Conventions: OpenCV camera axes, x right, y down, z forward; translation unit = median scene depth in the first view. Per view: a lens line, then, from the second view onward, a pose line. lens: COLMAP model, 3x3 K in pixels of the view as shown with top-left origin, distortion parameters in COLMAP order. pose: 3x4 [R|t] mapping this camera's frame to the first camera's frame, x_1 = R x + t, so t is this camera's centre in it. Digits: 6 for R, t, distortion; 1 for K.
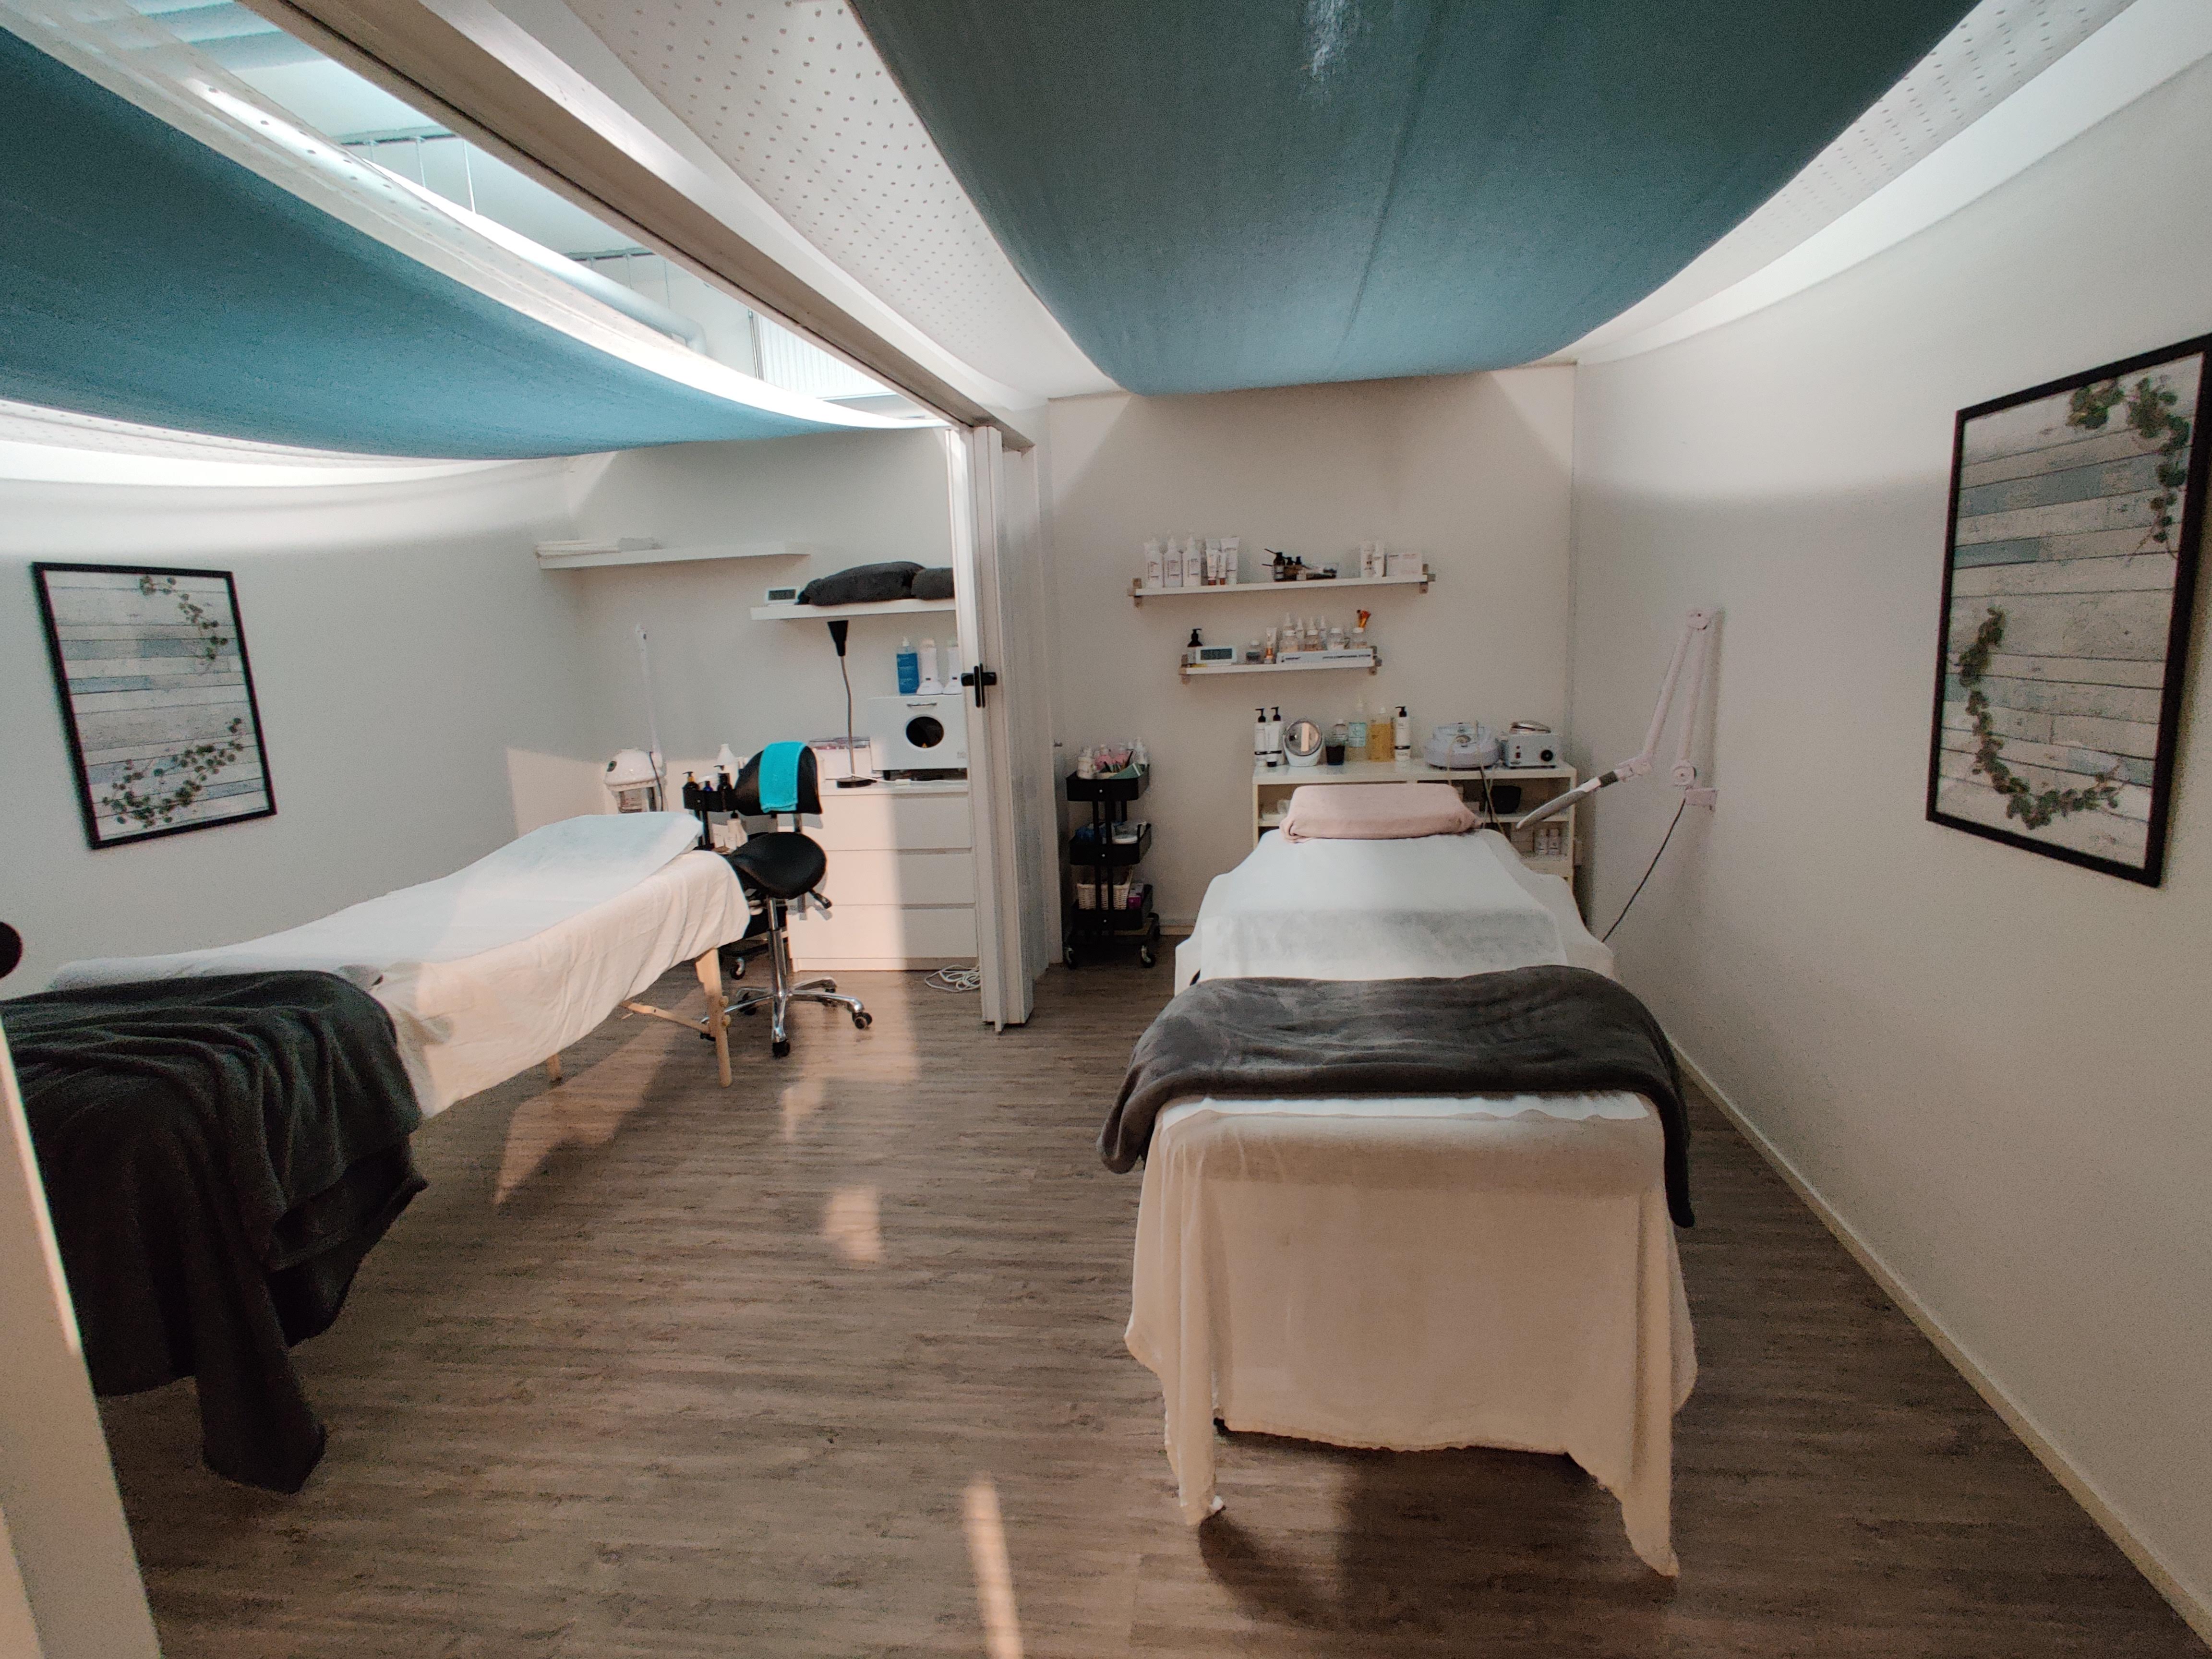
lens RADIAL K [[1096.5, 0, 1106.0], [0, 1096.5, 829.5], [0, 0, 1]] dist [-0.015290, 0.000814]
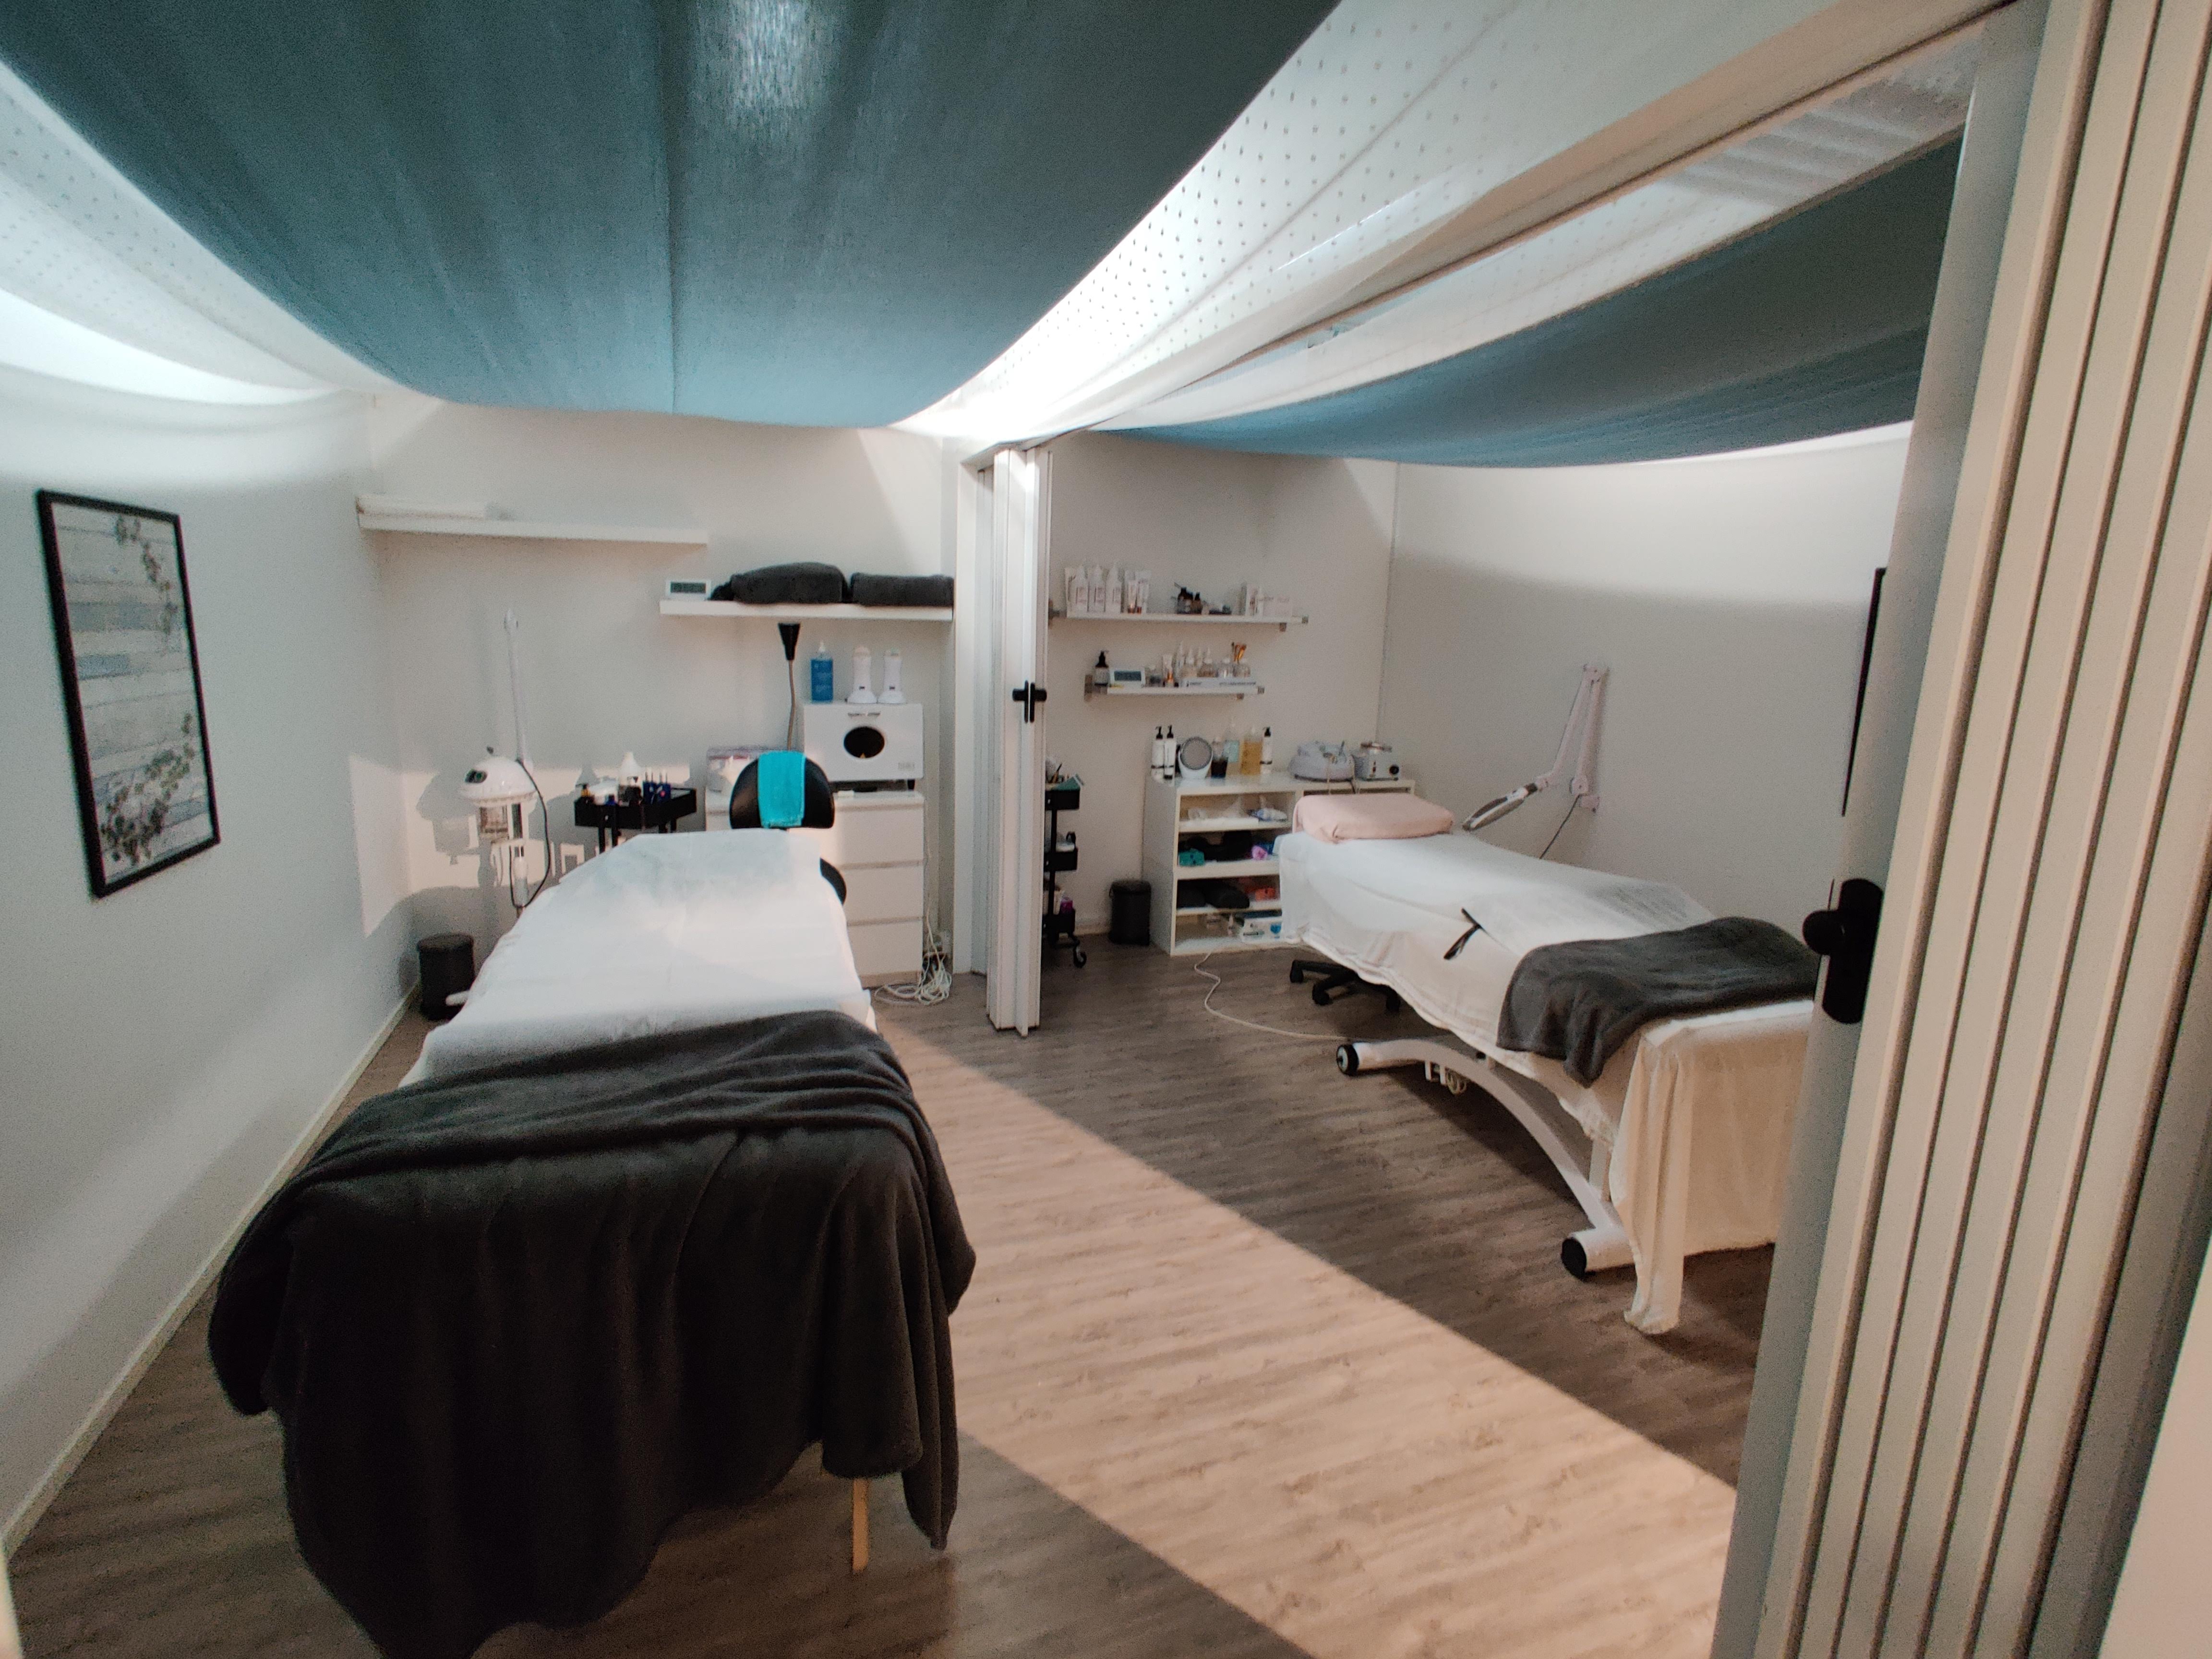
lens RADIAL K [[1103.9, 0, 1102.1], [0, 1103.9, 849.9], [0, 0, 1]] dist [0.002128, -0.028306]
pose [[0.880353, -0.030158, 0.473359, -0.465654], [0.025492, 0.999543, 0.016273, -0.005307], [-0.473633, -0.002259, 0.880719, 0.042497]]
